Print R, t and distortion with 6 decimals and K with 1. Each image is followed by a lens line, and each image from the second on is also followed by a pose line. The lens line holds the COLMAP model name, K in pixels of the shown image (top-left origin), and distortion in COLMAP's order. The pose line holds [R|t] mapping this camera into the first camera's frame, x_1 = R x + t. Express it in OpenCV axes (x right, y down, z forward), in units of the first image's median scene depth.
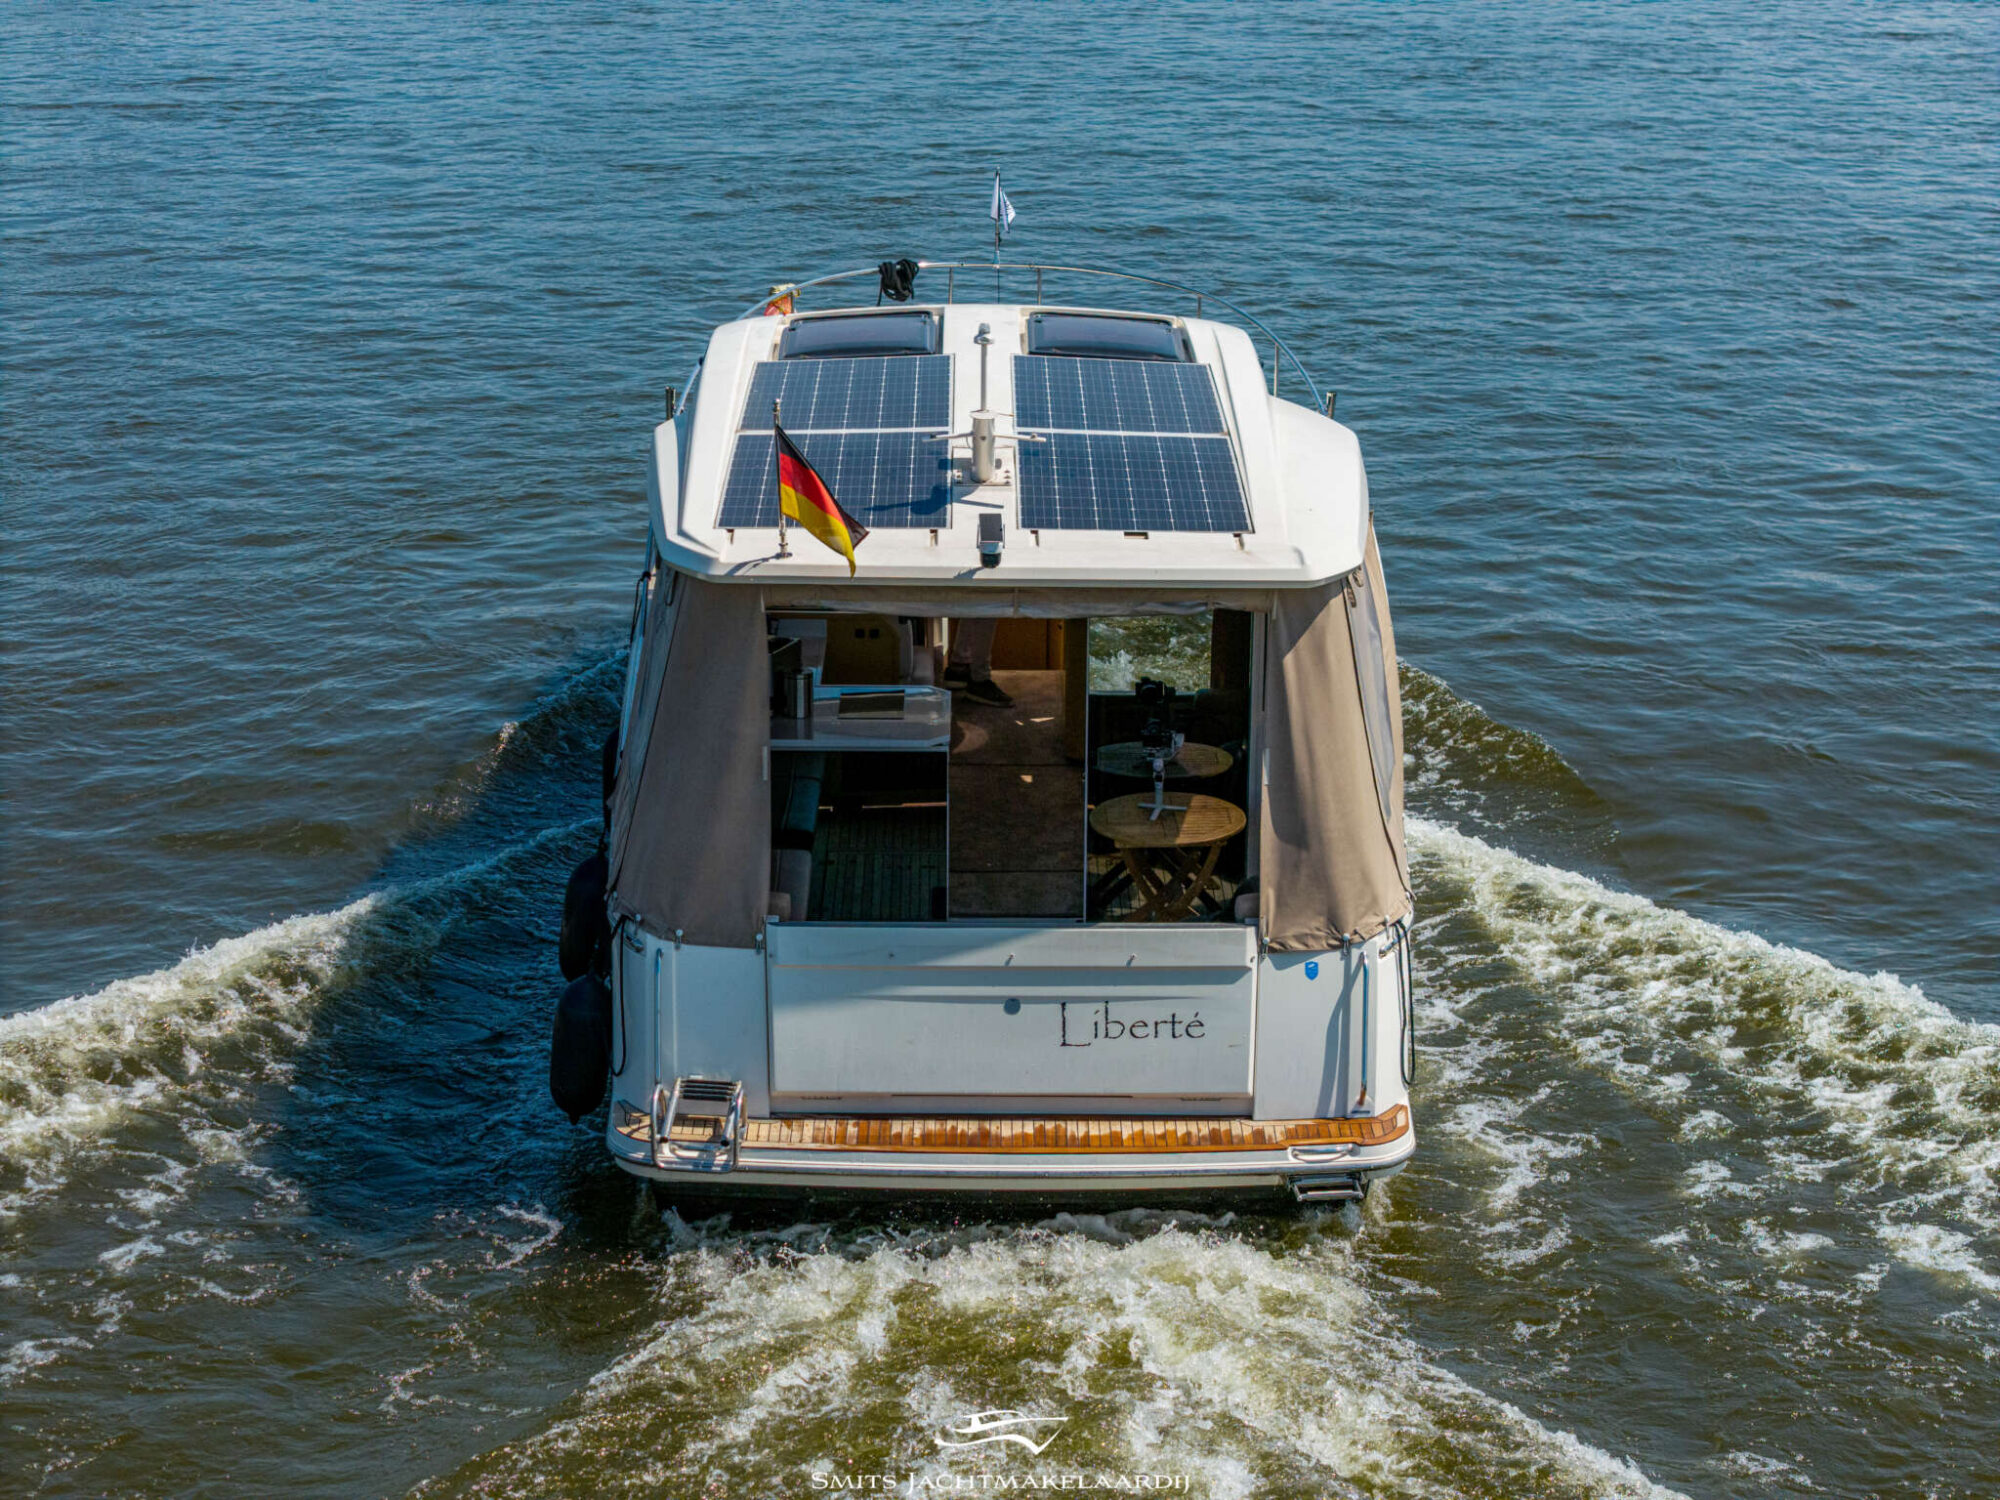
lens RADIAL K [[4026.4, 0, 1000.0], [0, 4026.4, 750.0], [0, 0, 1]] dist [-0.214732, 0.136082]
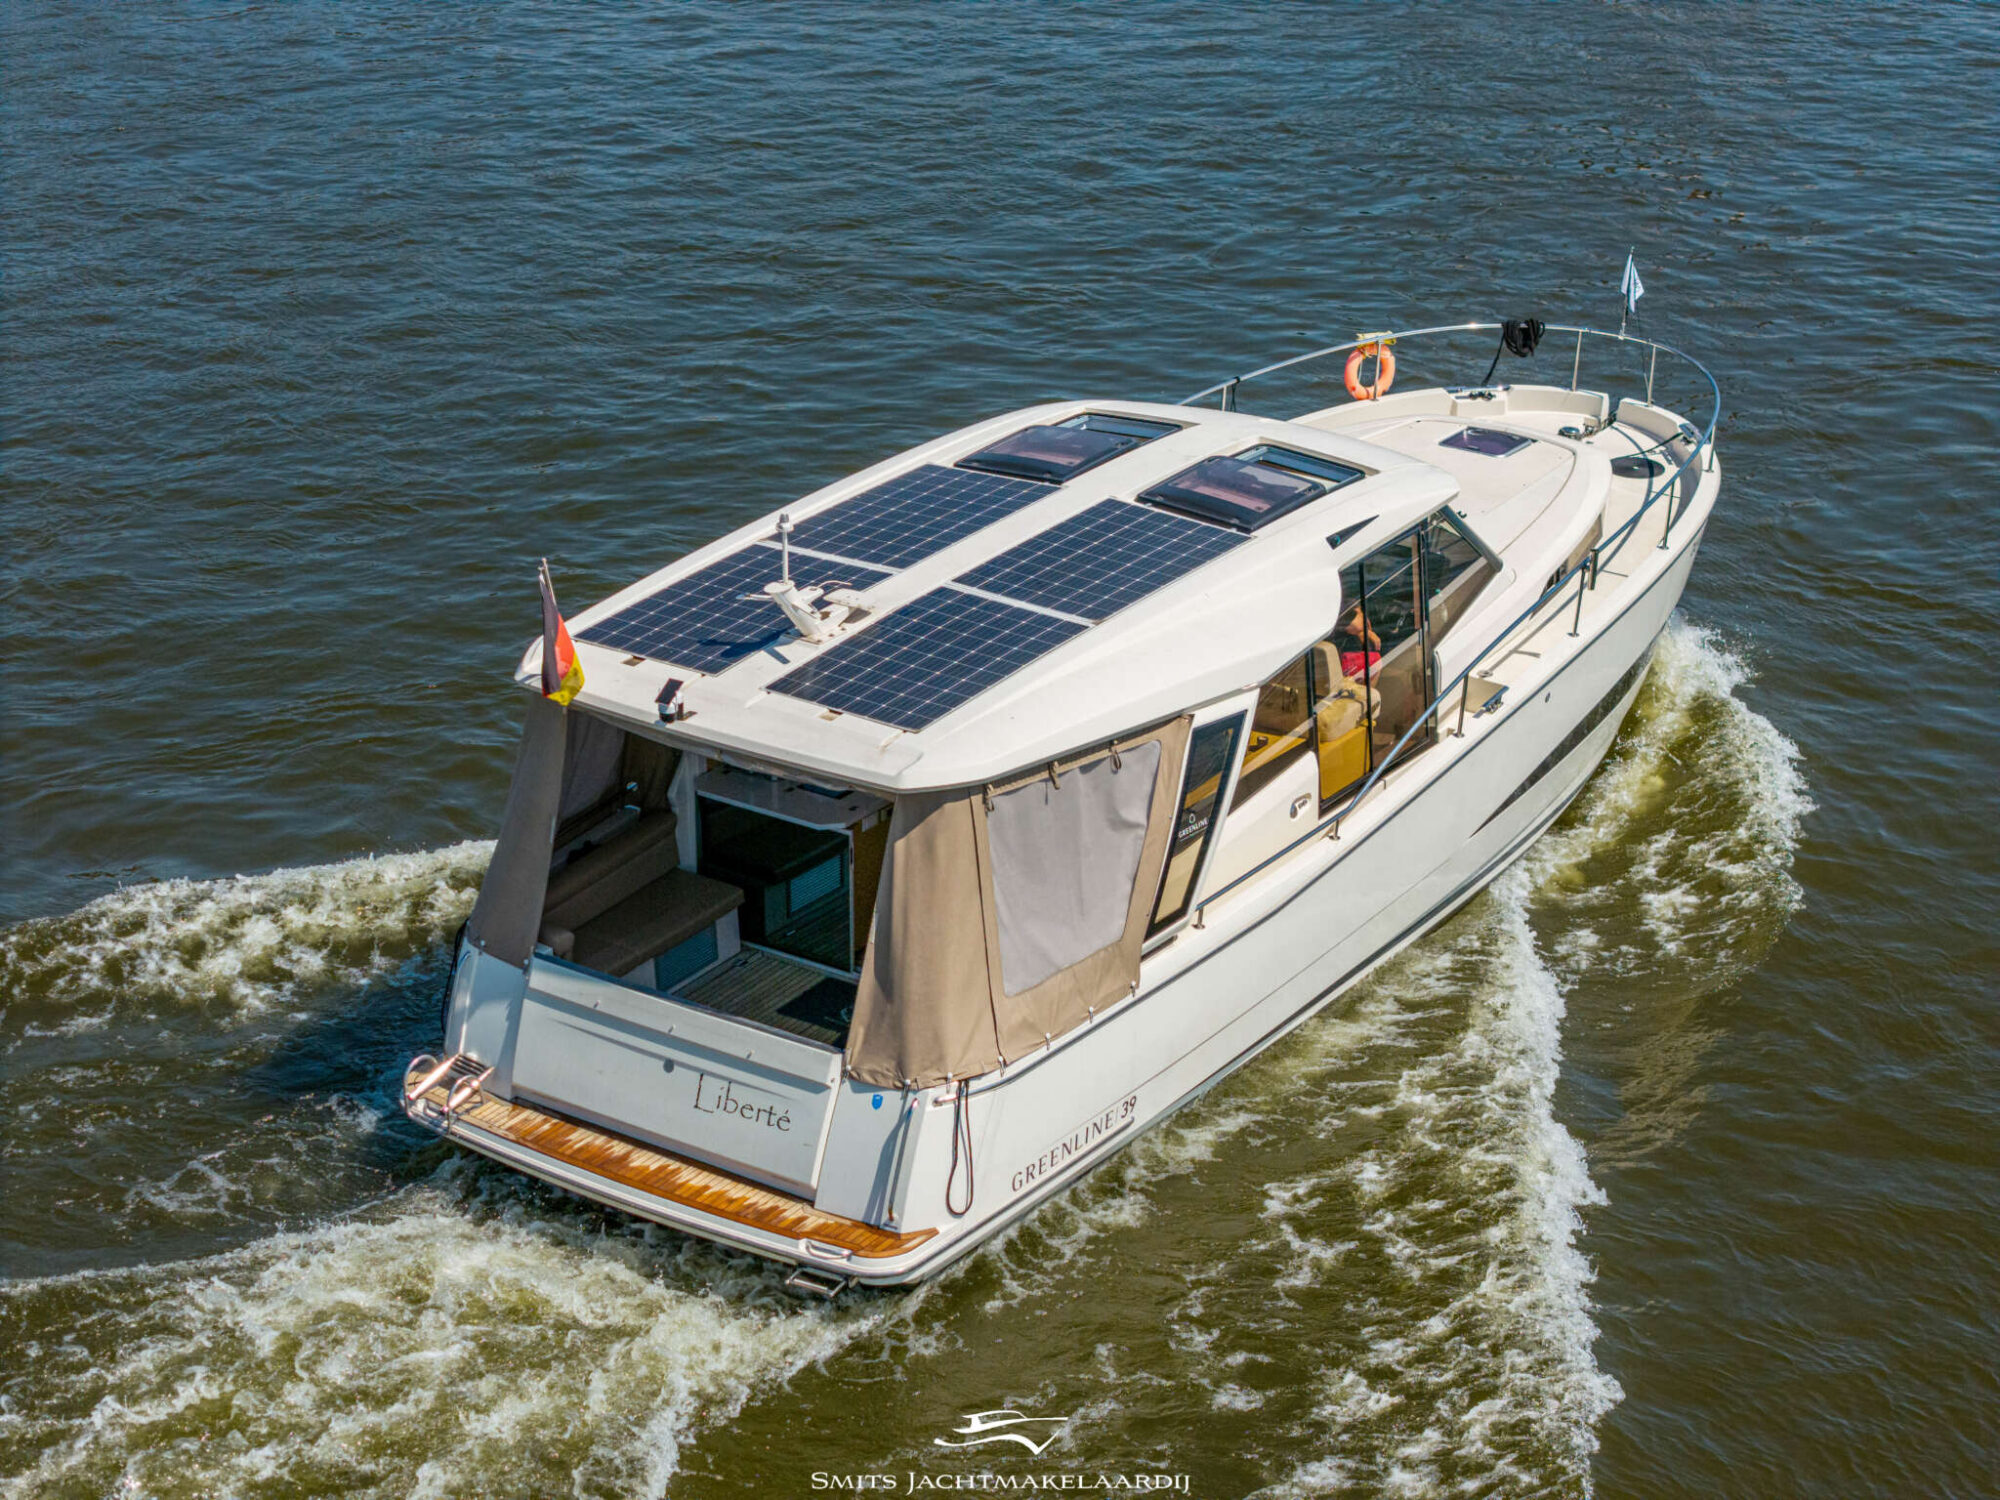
lens RADIAL K [[4026.4, 0, 1000.0], [0, 4026.4, 750.0], [0, 0, 1]] dist [-0.214732, 0.136082]
pose [[0.787897, 0.214705, -0.577166, 0.774134], [-0.148113, 0.975809, 0.160809, -0.244799], [0.597730, -0.041215, 0.800637, 0.071307]]
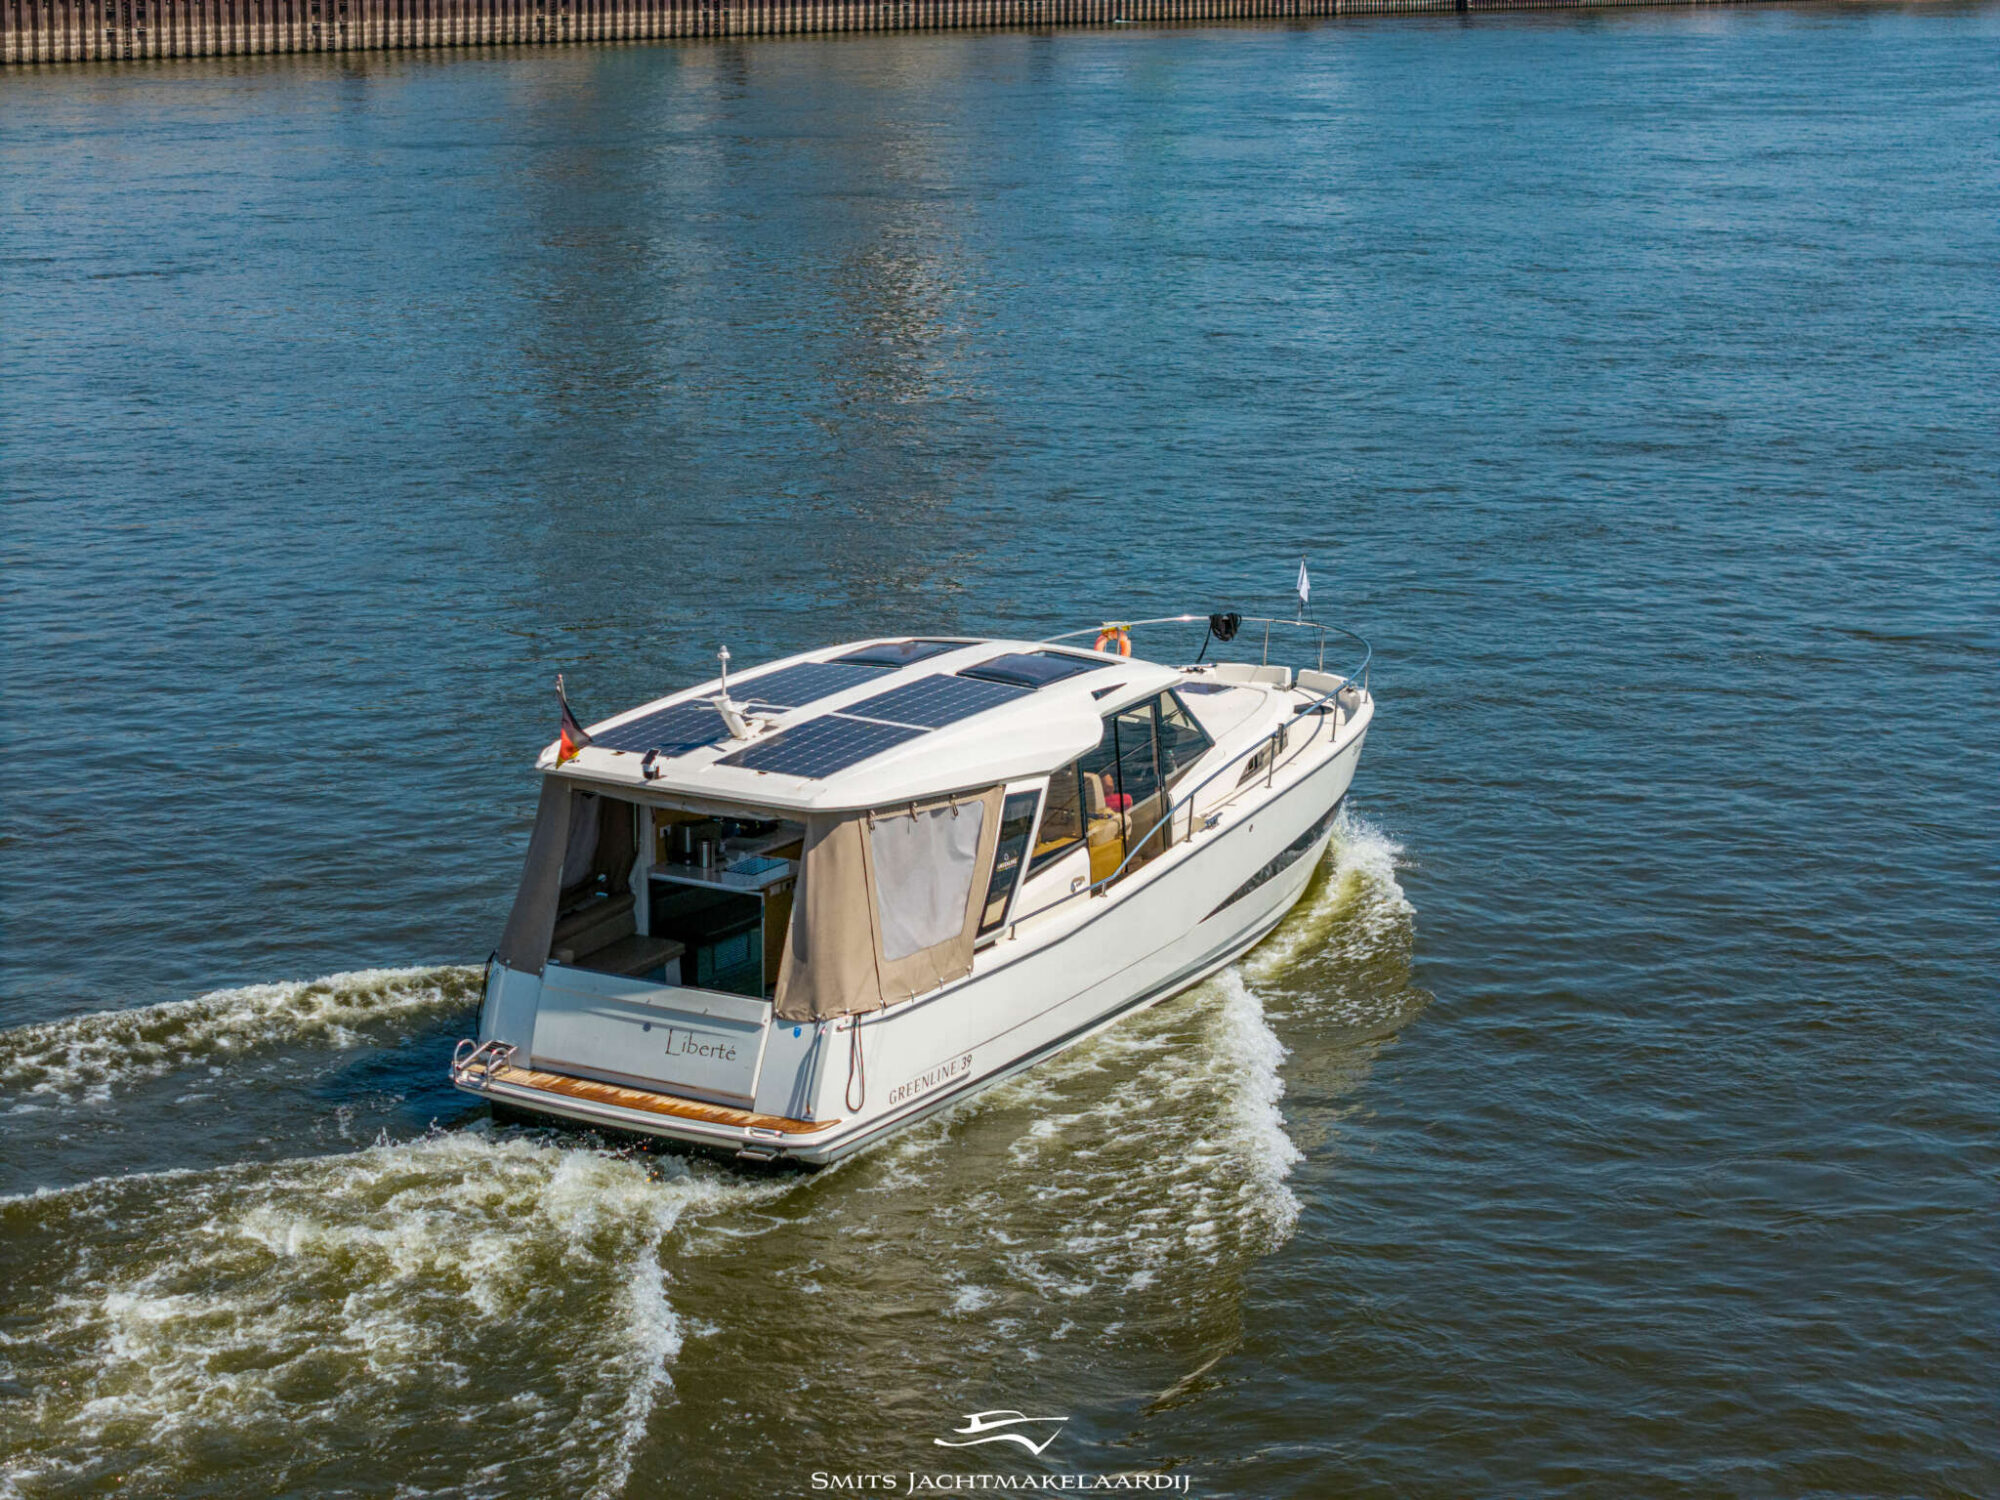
lens RADIAL K [[4026.4, 0, 1000.0], [0, 4026.4, 750.0], [0, 0, 1]] dist [-0.214732, 0.136082]
pose [[0.831131, 0.100047, -0.547002, 1.084751], [-0.135155, 0.990529, -0.024191, -0.035423], [0.539401, 0.094036, 0.836782, -0.410046]]
